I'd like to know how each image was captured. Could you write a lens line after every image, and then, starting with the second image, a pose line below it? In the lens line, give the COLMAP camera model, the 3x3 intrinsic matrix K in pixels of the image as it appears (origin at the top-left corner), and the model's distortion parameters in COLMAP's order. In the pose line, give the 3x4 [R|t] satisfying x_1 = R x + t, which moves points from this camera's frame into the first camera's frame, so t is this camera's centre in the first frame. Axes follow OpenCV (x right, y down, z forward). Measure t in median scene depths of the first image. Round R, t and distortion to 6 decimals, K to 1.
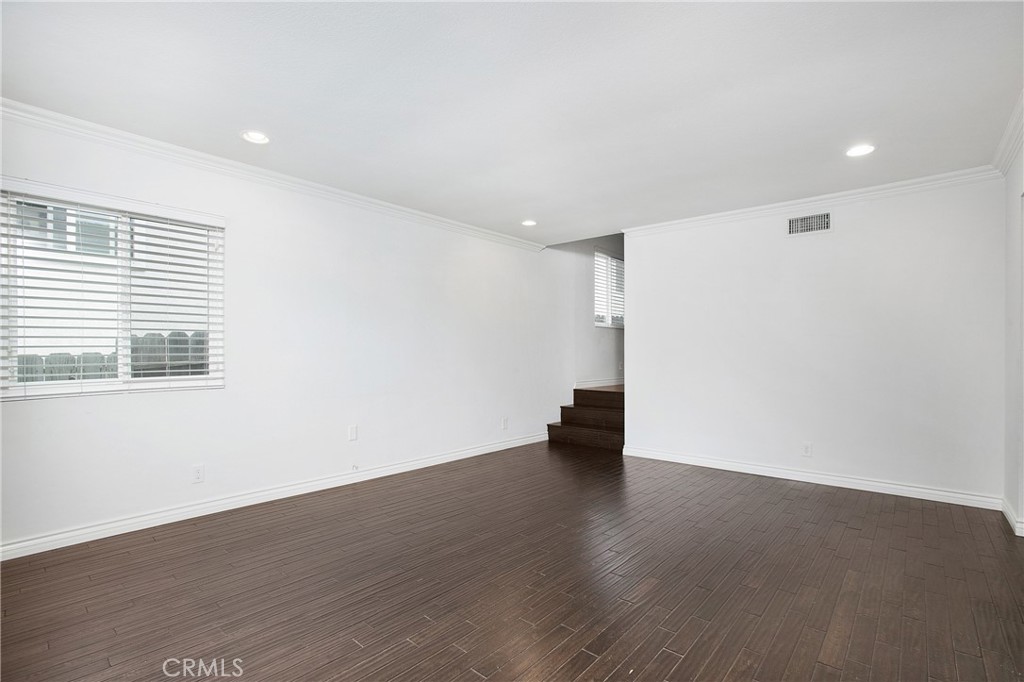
lens RADIAL K [[496.0, 0, 510.9], [0, 496.0, 342.8], [0, 0, 1]] dist [-0.026772, 0.007718]
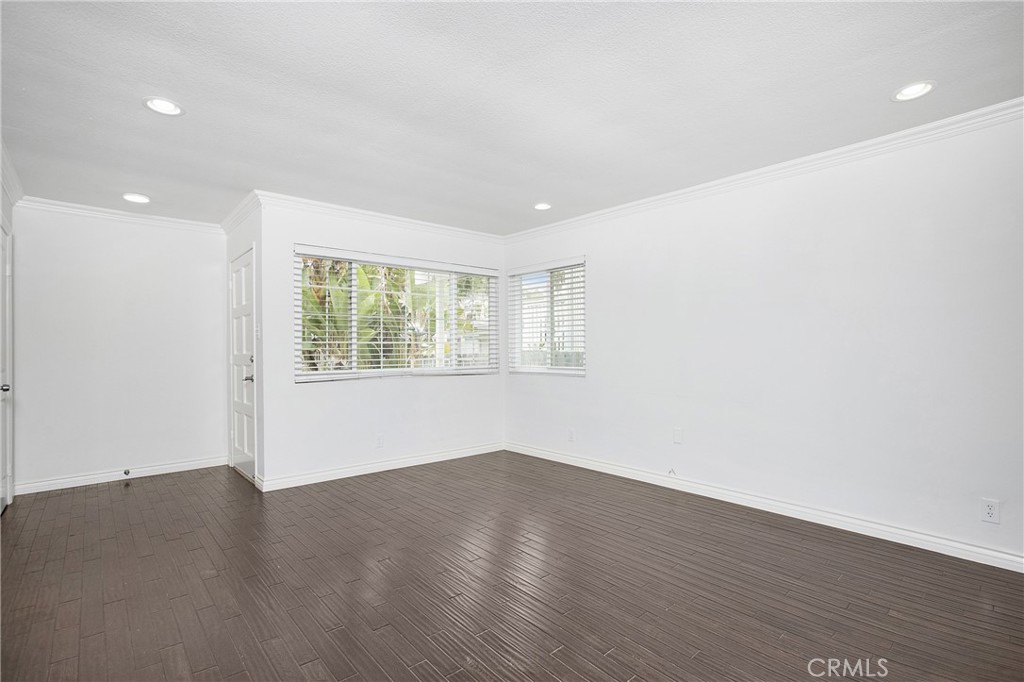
lens RADIAL K [[496.0, 0, 511.1], [0, 496.0, 345.2], [0, 0, 1]] dist [-0.026772, 0.007718]
pose [[-0.112389, -0.008129, -0.993631, 0.781068], [0.004893, 0.999950, -0.008734, 0.014090], [0.993652, -0.005843, -0.112344, 0.928075]]
